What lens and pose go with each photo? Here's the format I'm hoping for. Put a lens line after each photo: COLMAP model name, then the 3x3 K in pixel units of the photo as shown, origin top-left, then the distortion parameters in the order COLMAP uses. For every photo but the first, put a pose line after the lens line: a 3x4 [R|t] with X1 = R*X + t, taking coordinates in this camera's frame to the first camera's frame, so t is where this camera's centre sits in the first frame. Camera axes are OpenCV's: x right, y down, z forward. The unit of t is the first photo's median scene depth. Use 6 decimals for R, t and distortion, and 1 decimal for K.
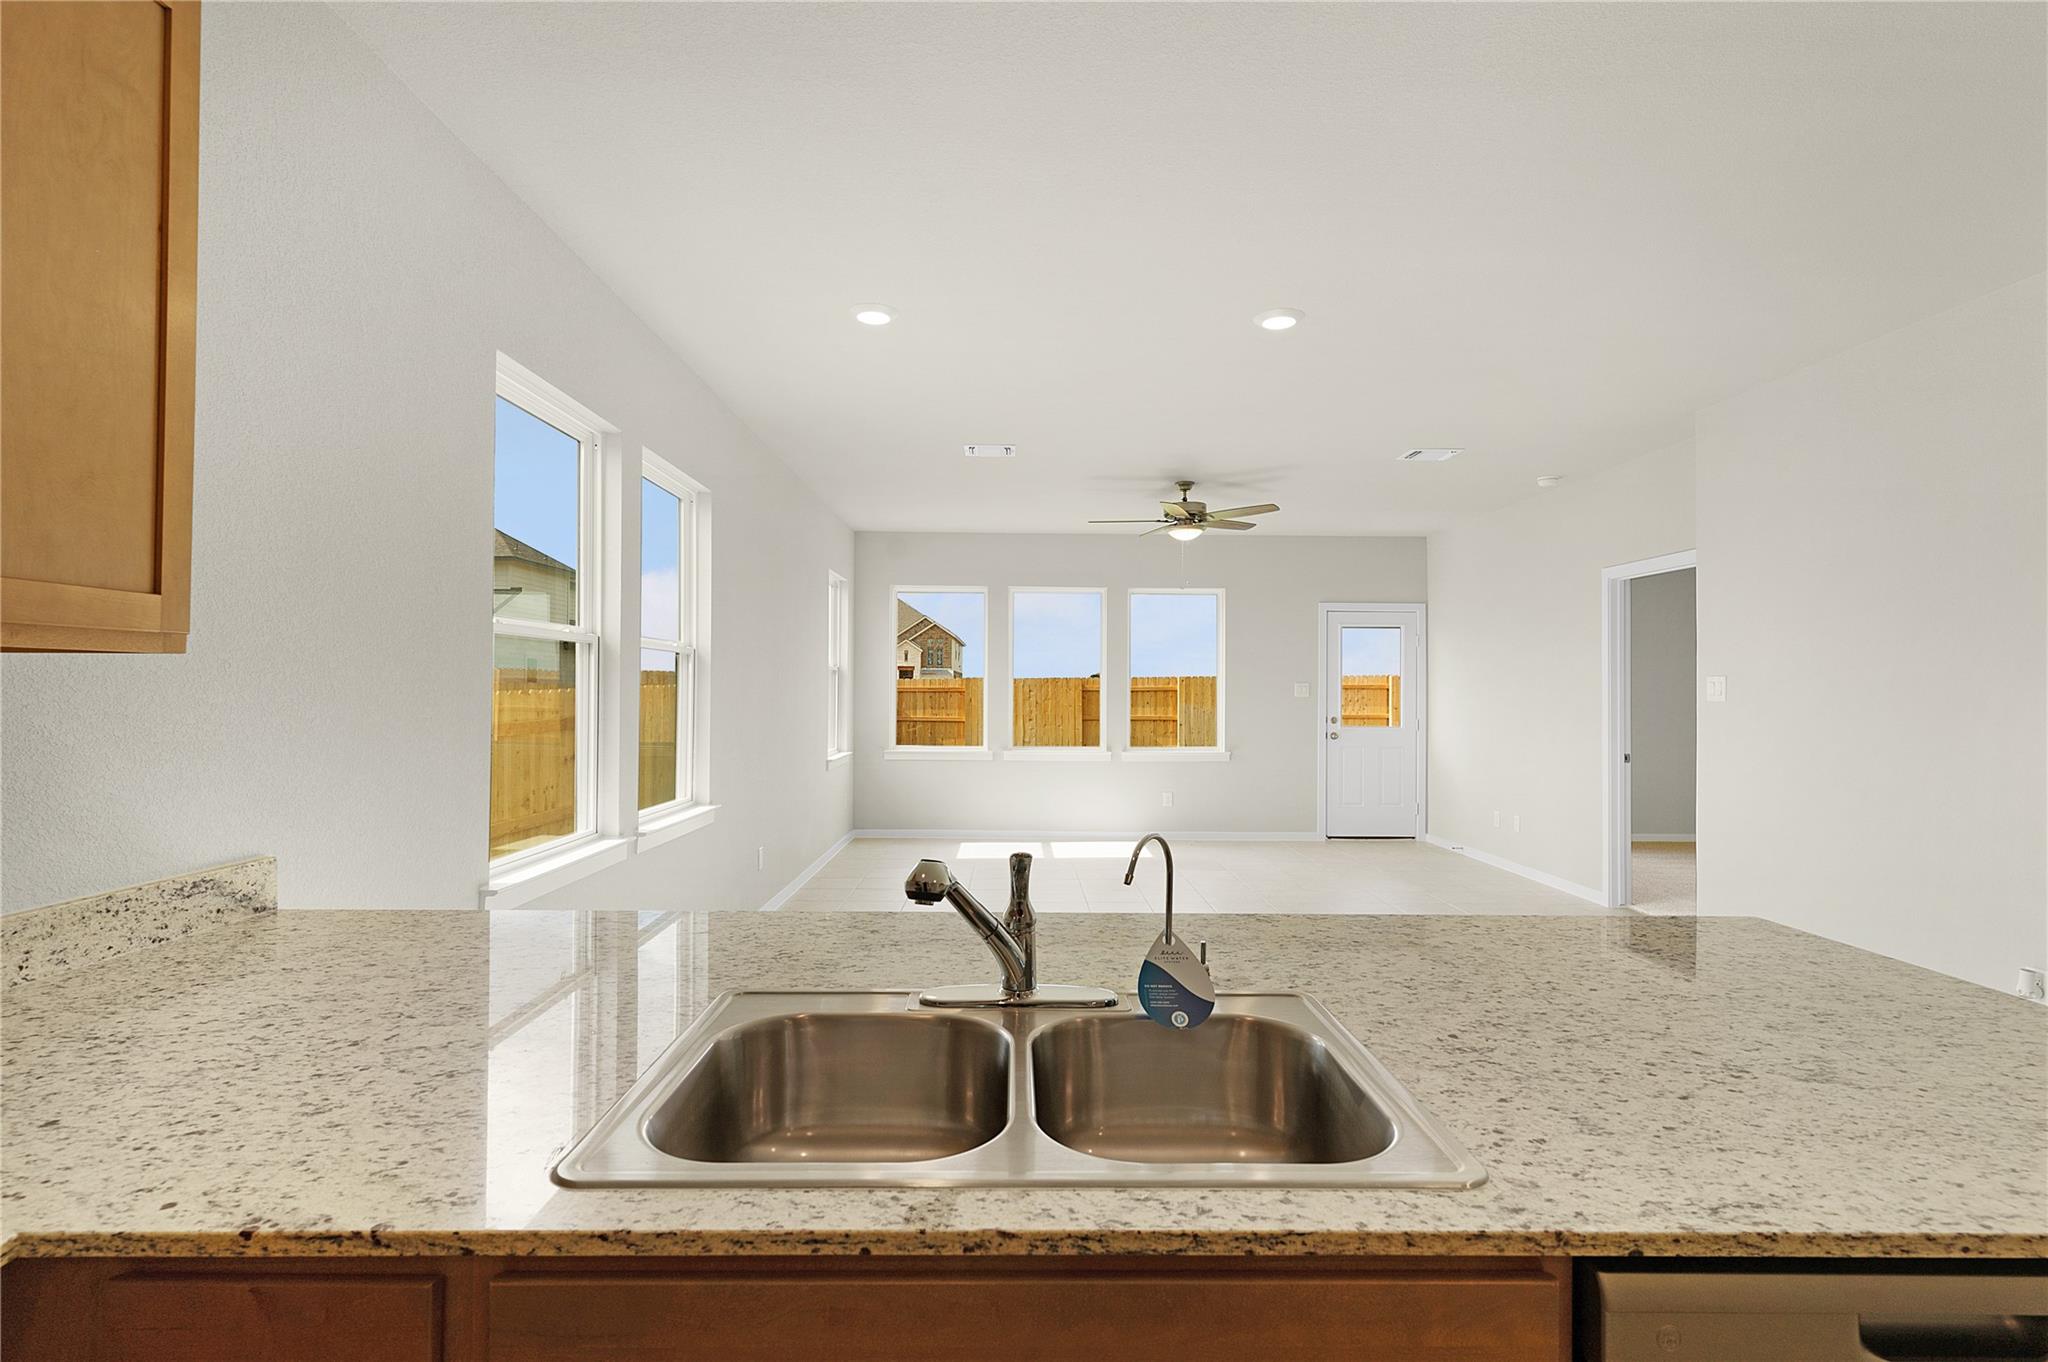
lens RADIAL K [[995.4, 0, 1024.0], [0, 995.4, 681.0], [0, 0, 1]] dist [0.002851, -0.000014]
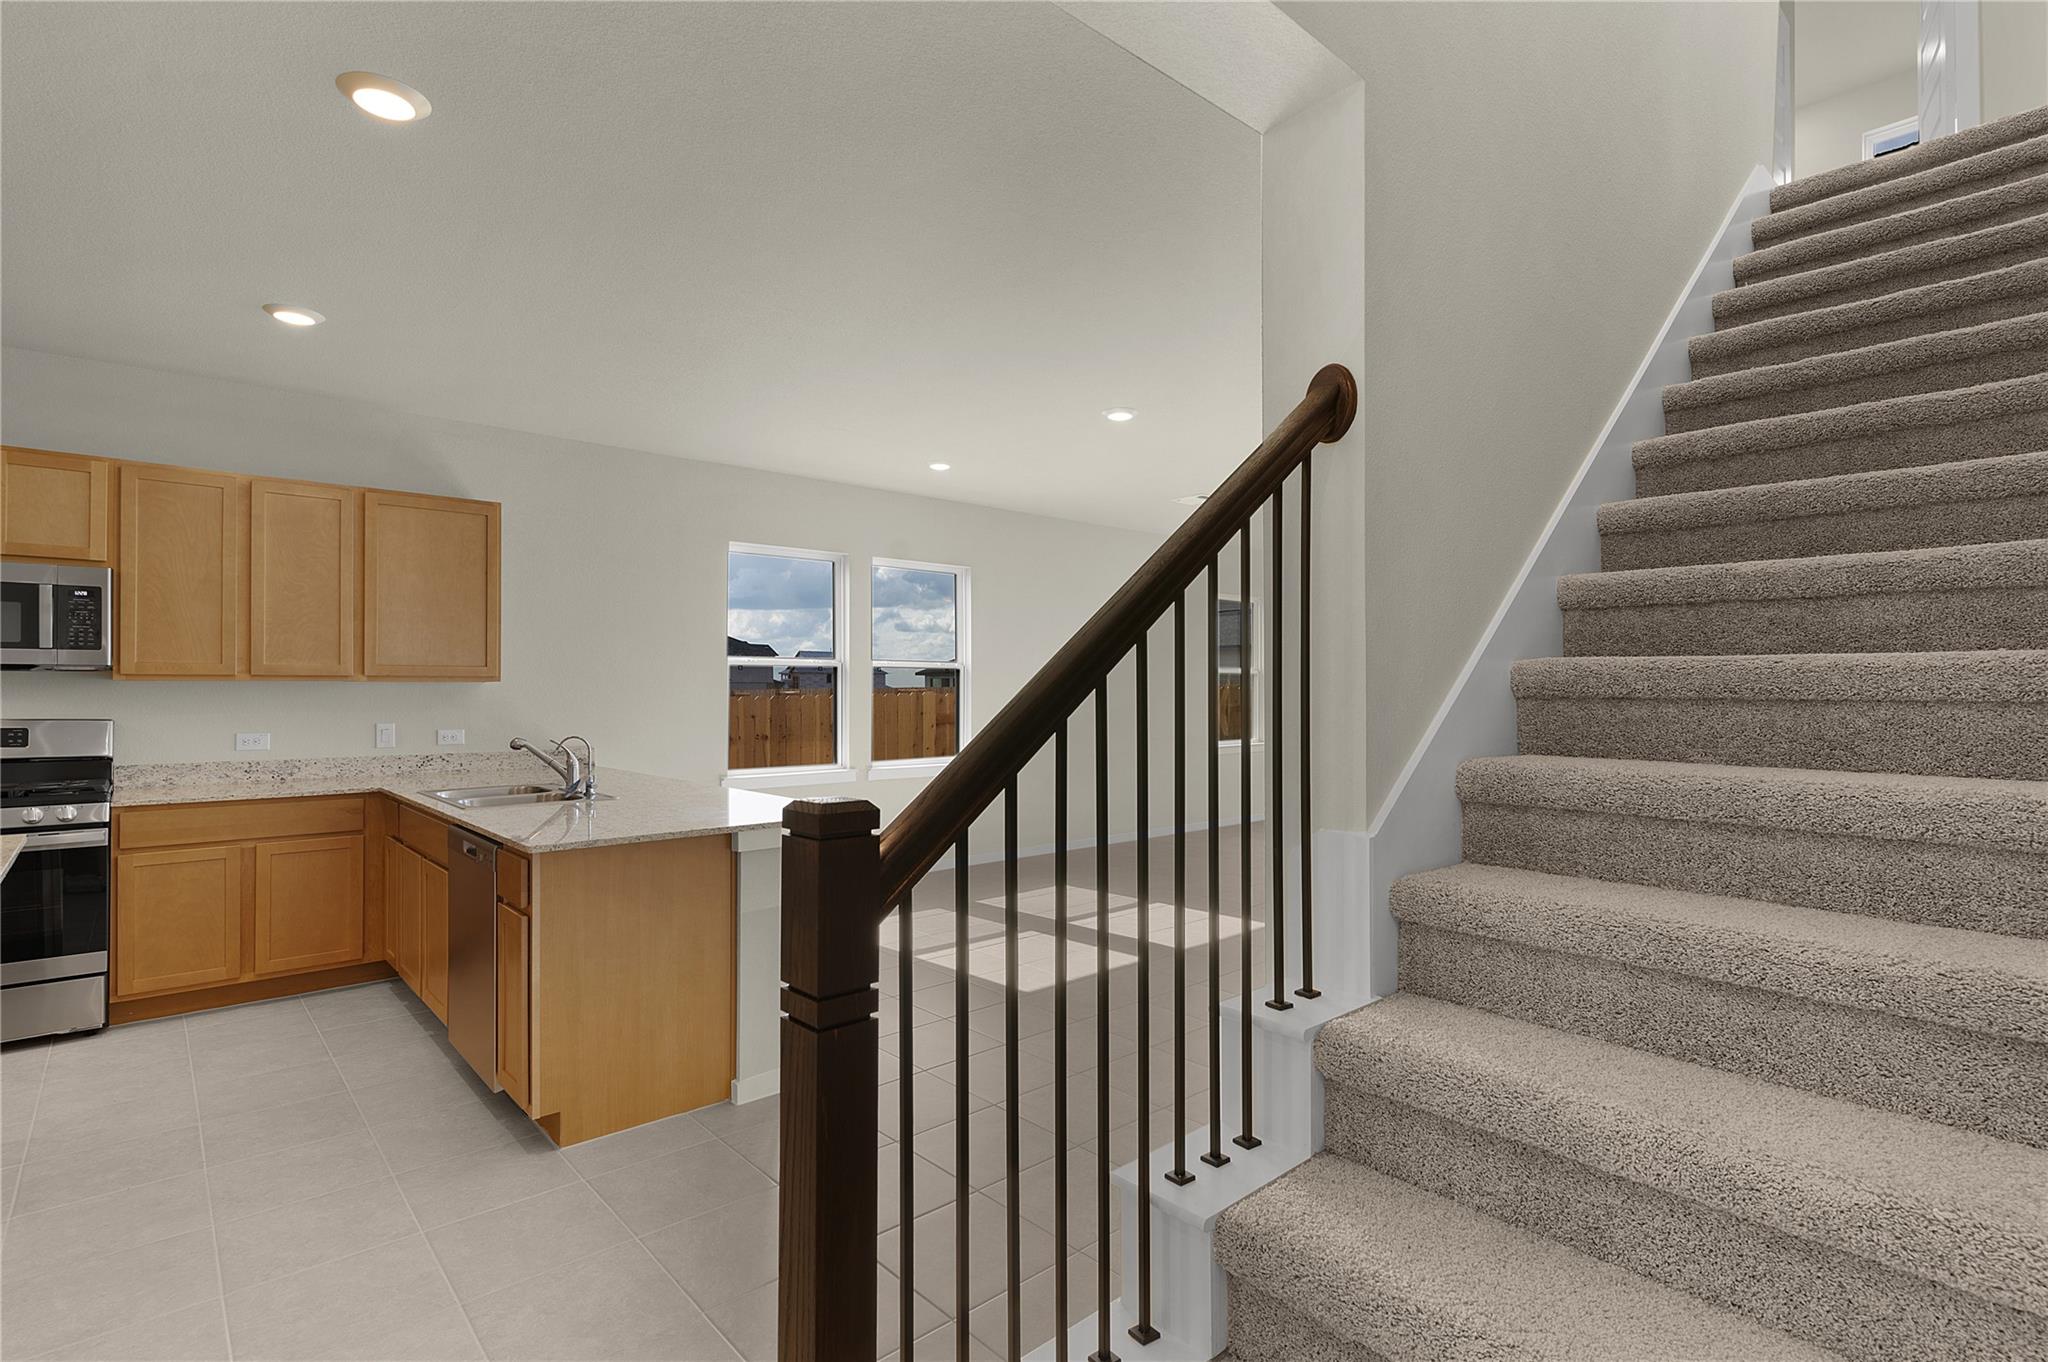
lens RADIAL K [[972.8, 0, 1024.0], [0, 972.8, 681.0], [0, 0, 1]] dist [-0.000834, -0.000627]
pose [[0.657563, -0.013665, -0.753276, 3.242560], [0.011248, 0.999902, -0.008320, 0.023907], [0.753316, -0.003002, 0.657652, 0.086700]]
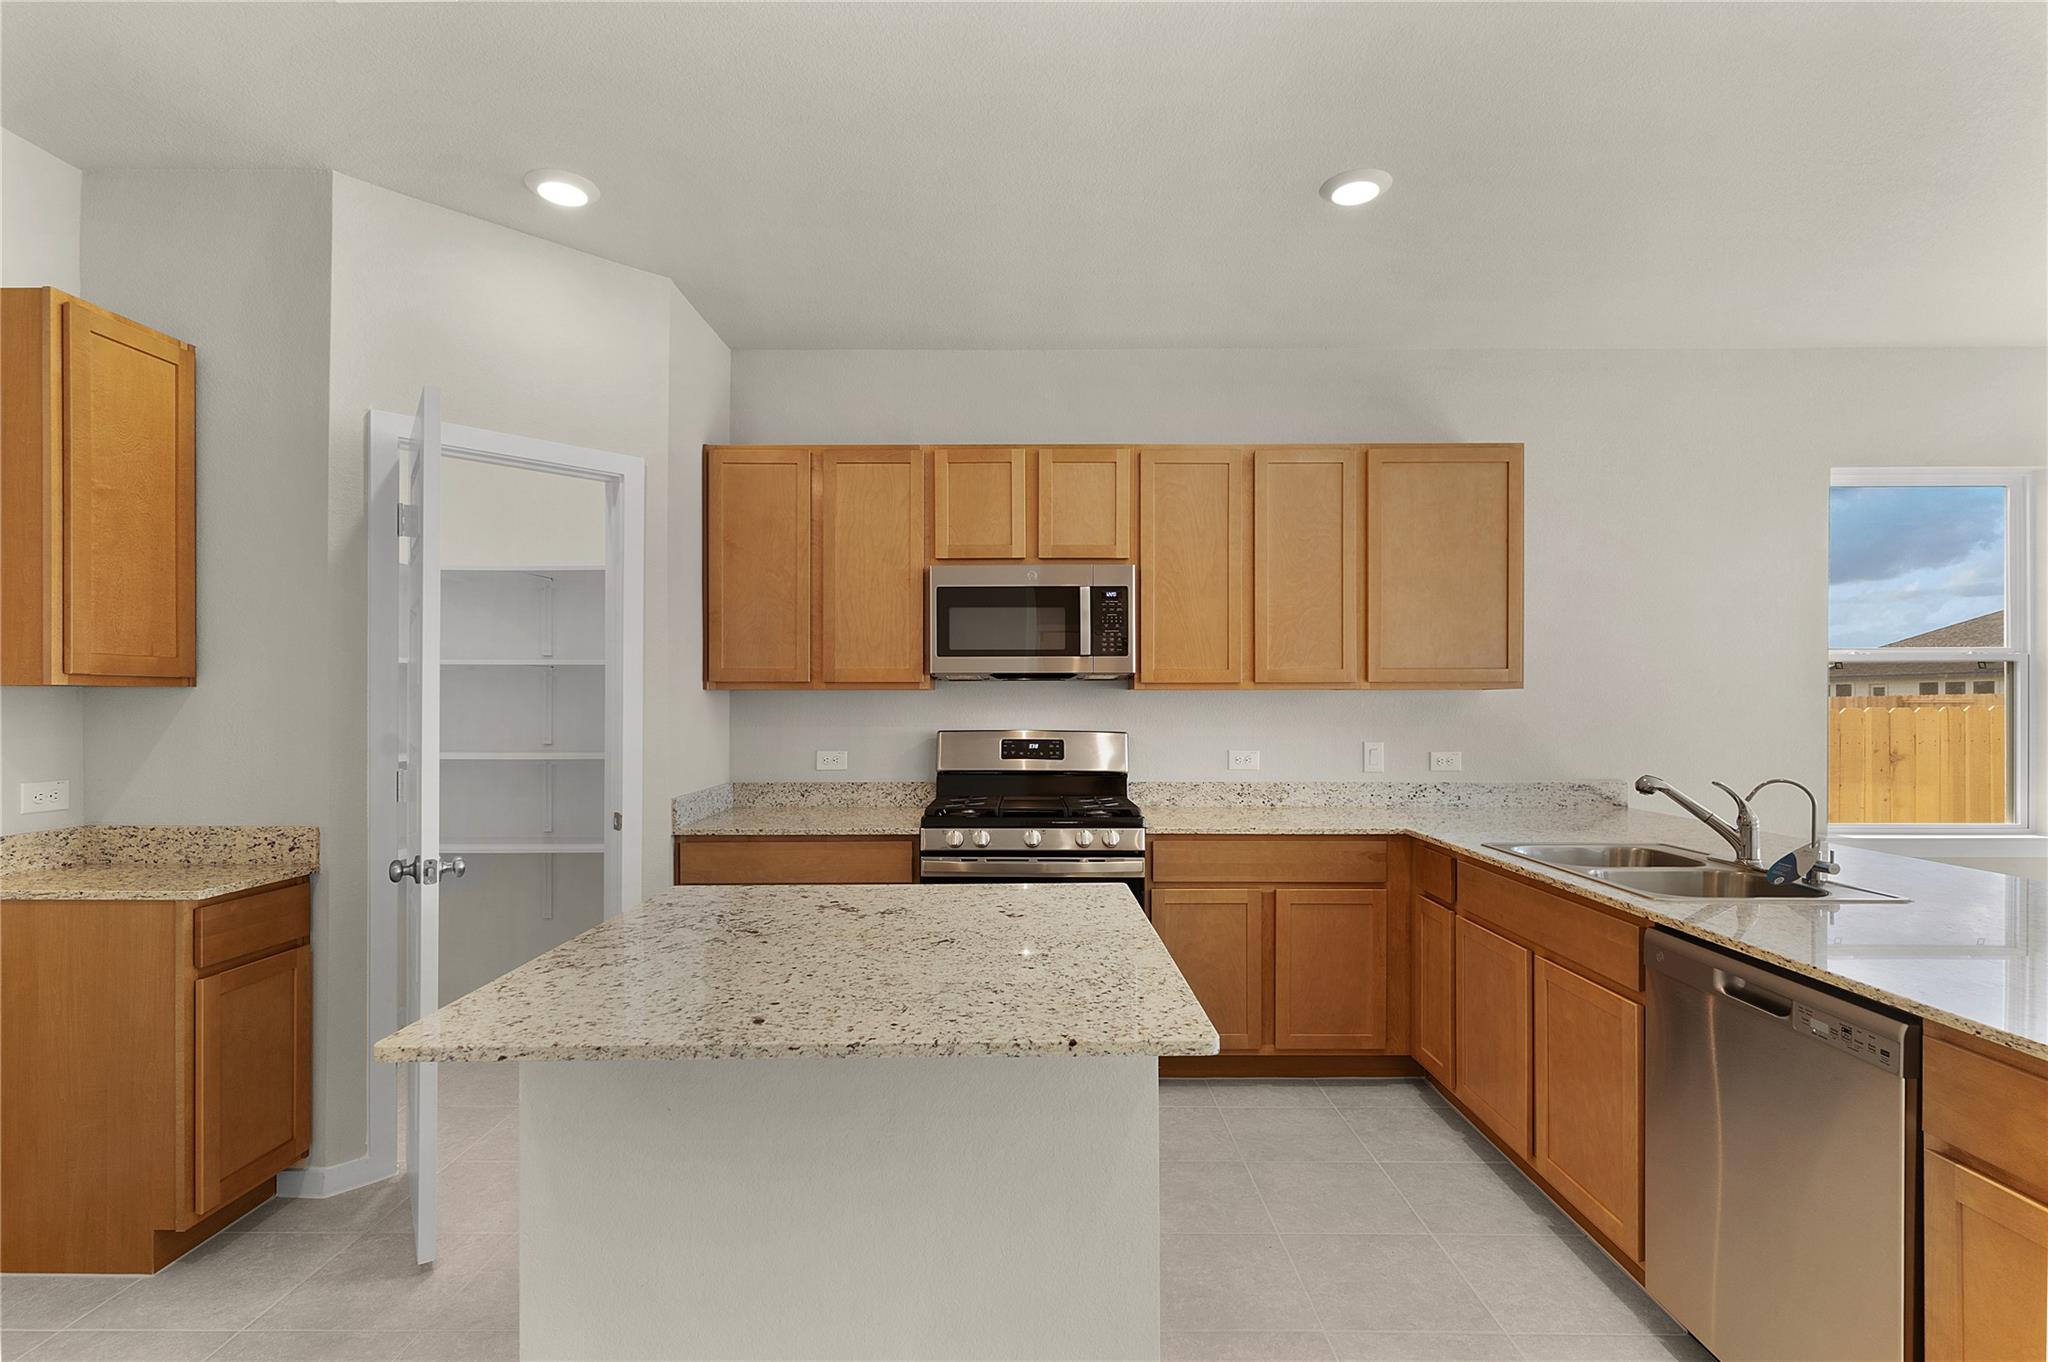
lens RADIAL K [[987.5, 0, 1024.1], [0, 987.5, 687.5], [0, 0, 1]] dist [0.002266, 0.000312]
pose [[-0.007089, -0.018335, -0.999807, 1.898090], [0.009153, 0.999789, -0.018400, 0.007680], [0.999933, -0.009282, -0.006919, -0.347752]]
